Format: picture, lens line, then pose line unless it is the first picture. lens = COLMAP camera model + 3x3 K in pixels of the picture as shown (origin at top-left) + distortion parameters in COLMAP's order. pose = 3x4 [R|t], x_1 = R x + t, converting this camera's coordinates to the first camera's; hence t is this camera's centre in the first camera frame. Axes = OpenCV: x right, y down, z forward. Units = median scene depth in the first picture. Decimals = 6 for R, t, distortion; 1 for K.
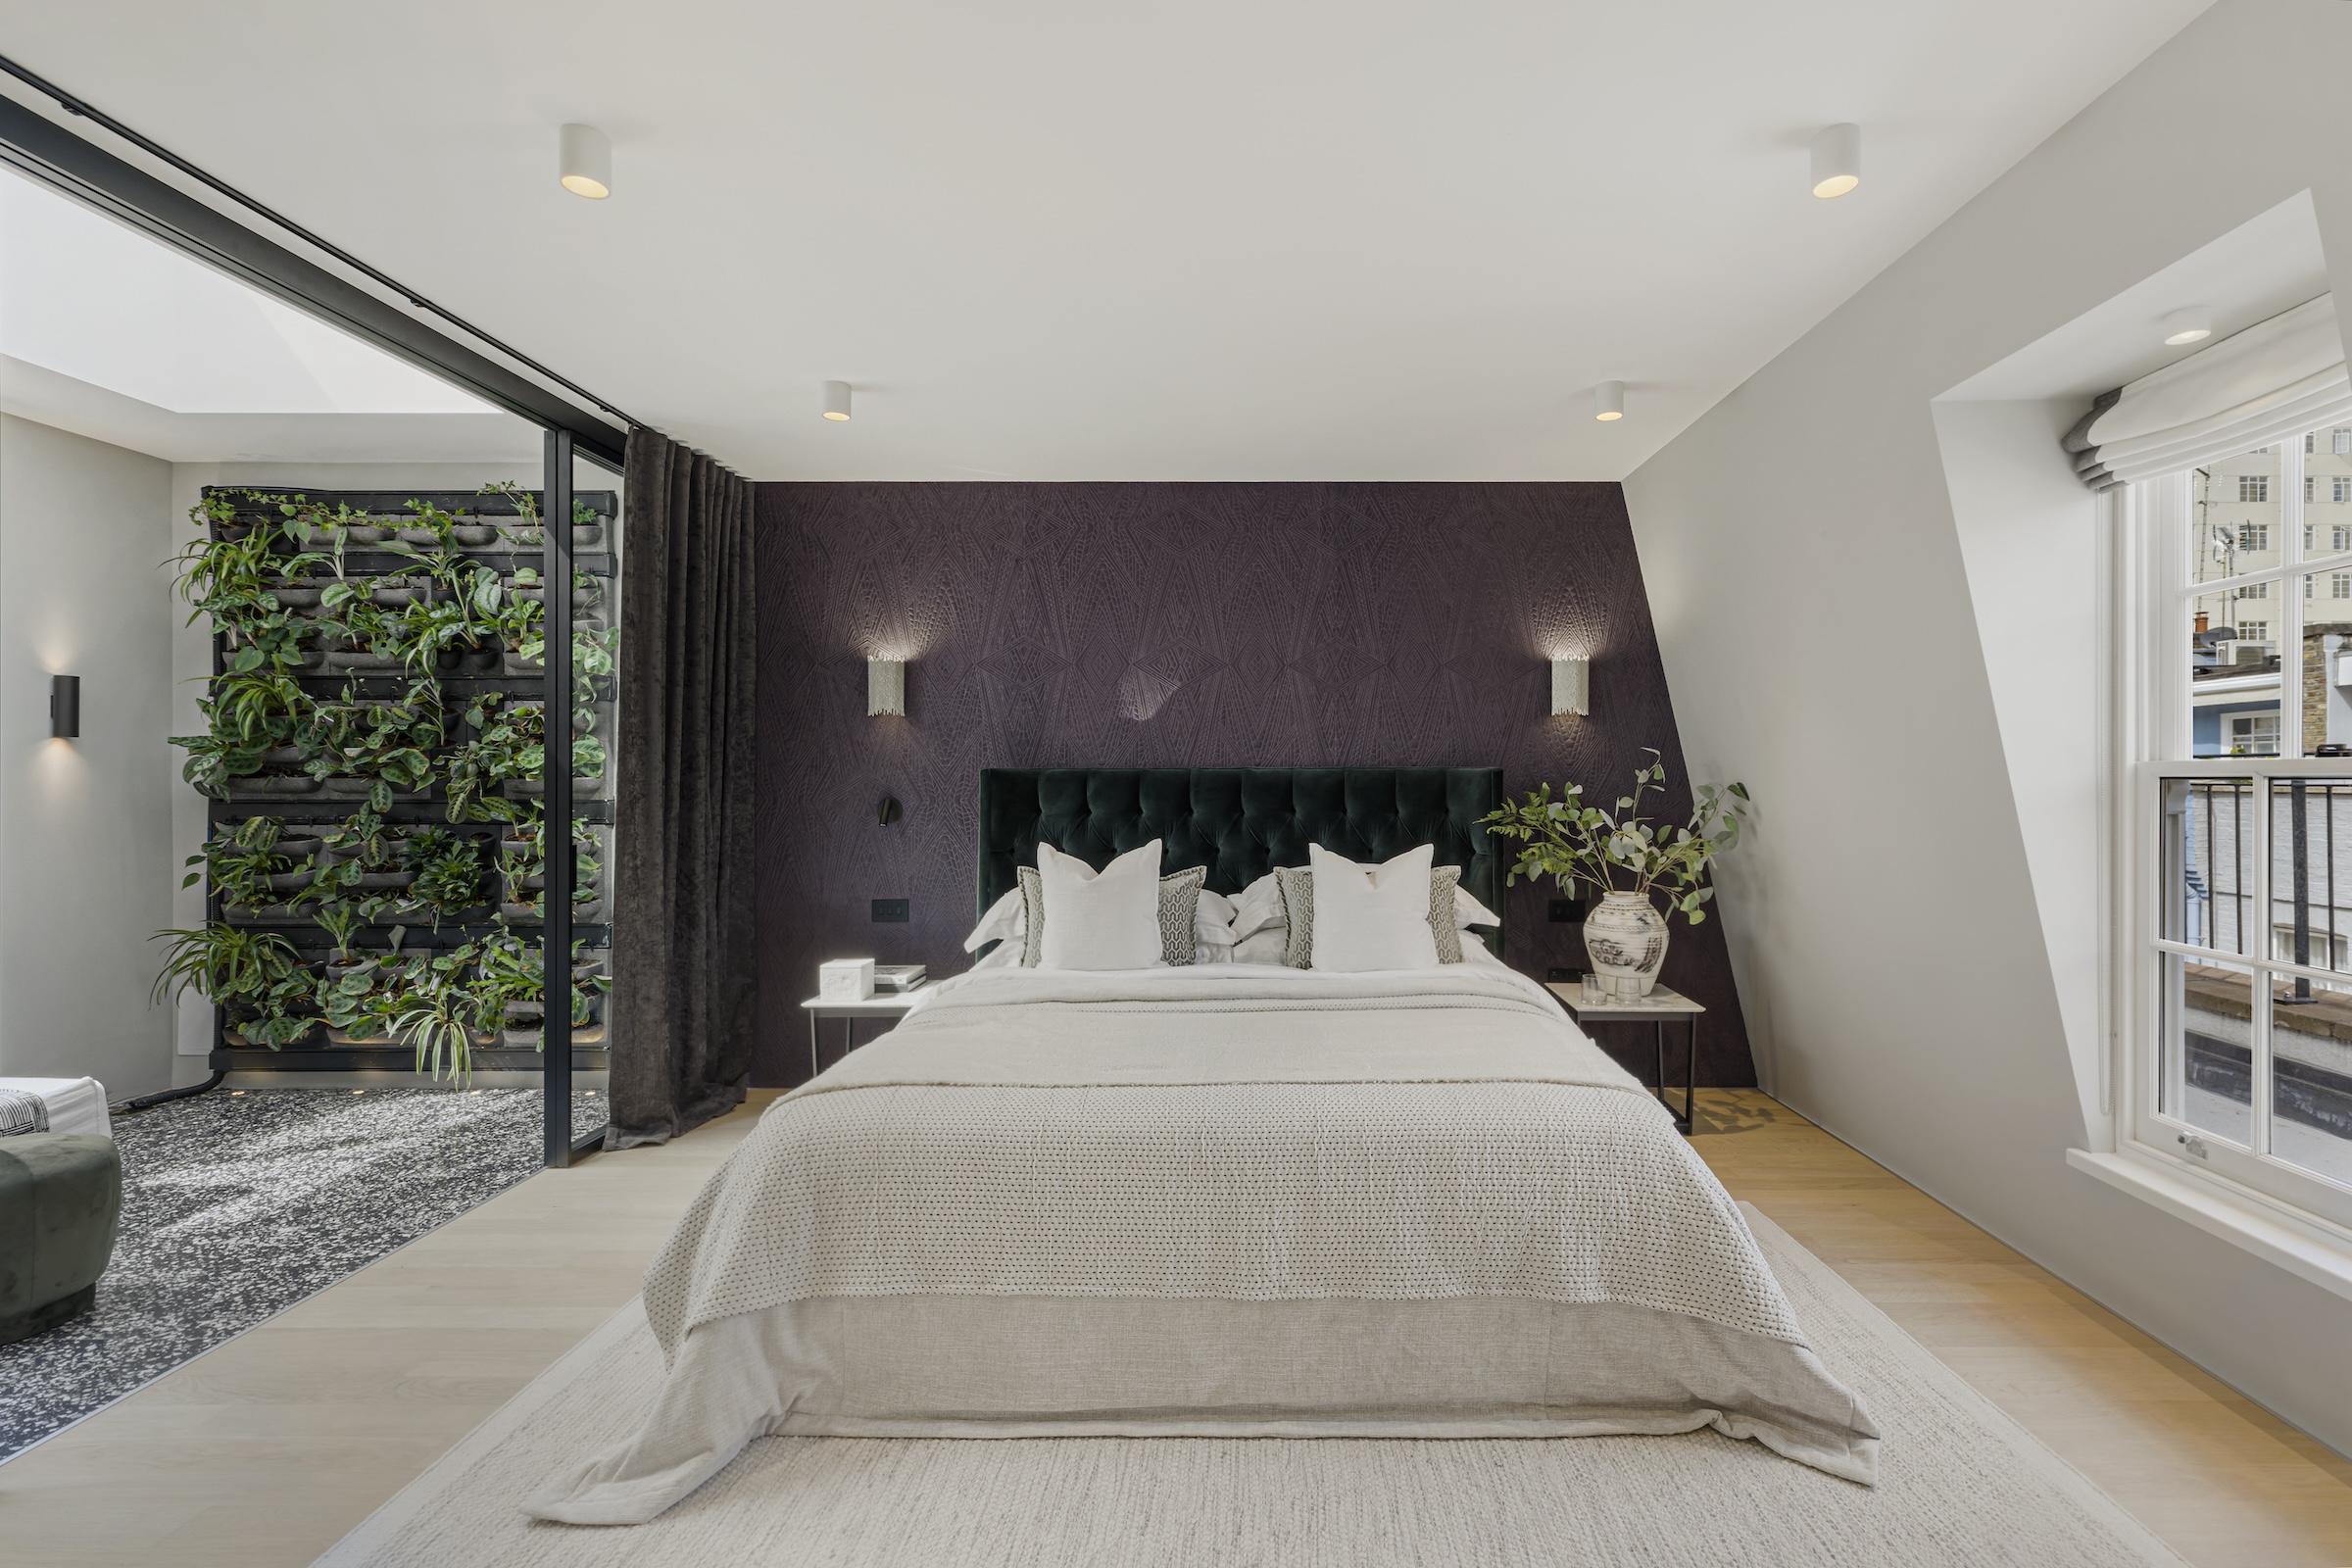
lens RADIAL K [[1088.0, 0, 1247.8], [0, 1088.0, 775.2], [0, 0, 1]] dist [-0.002115, 0.000165]
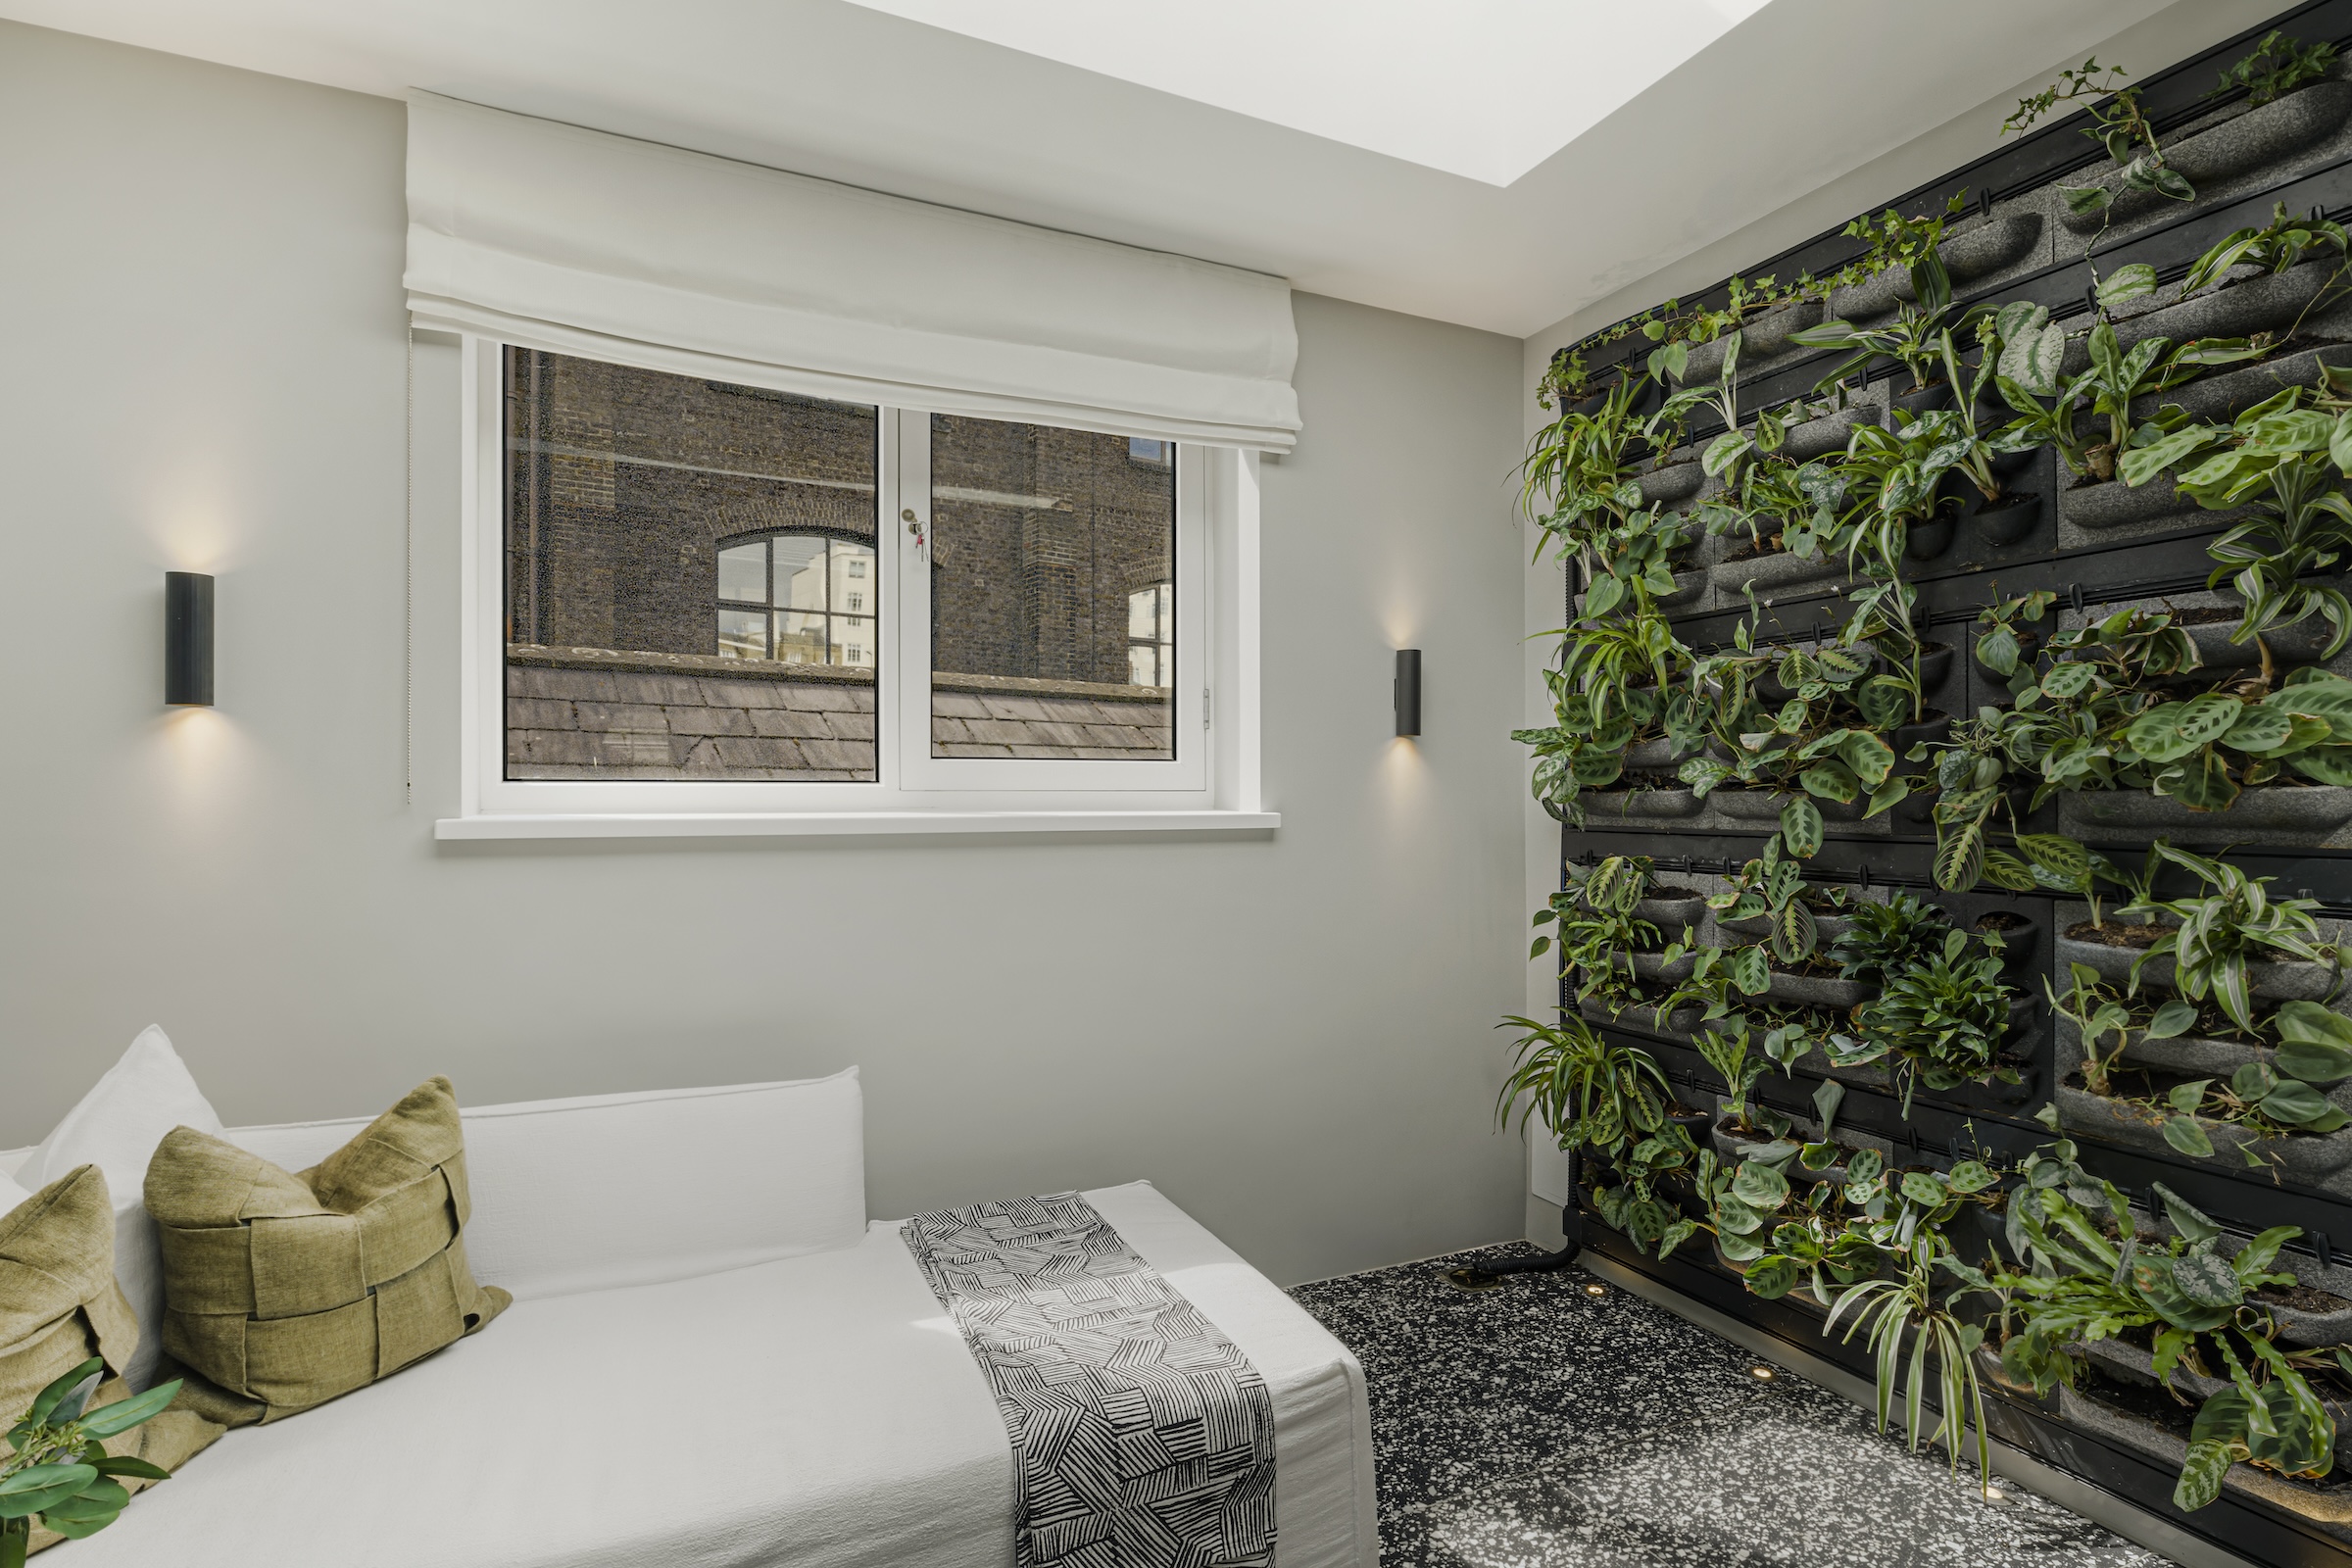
lens RADIAL K [[1190.7, 0, 1182.7], [0, 1190.7, 791.6], [0, 0, 1]] dist [-0.004058, 0.000357]
pose [[0.438897, -0.003744, -0.898529, -0.422125], [0.002665, 0.999992, -0.002864, 0.003909], [0.898533, -0.001138, 0.438904, 0.492191]]
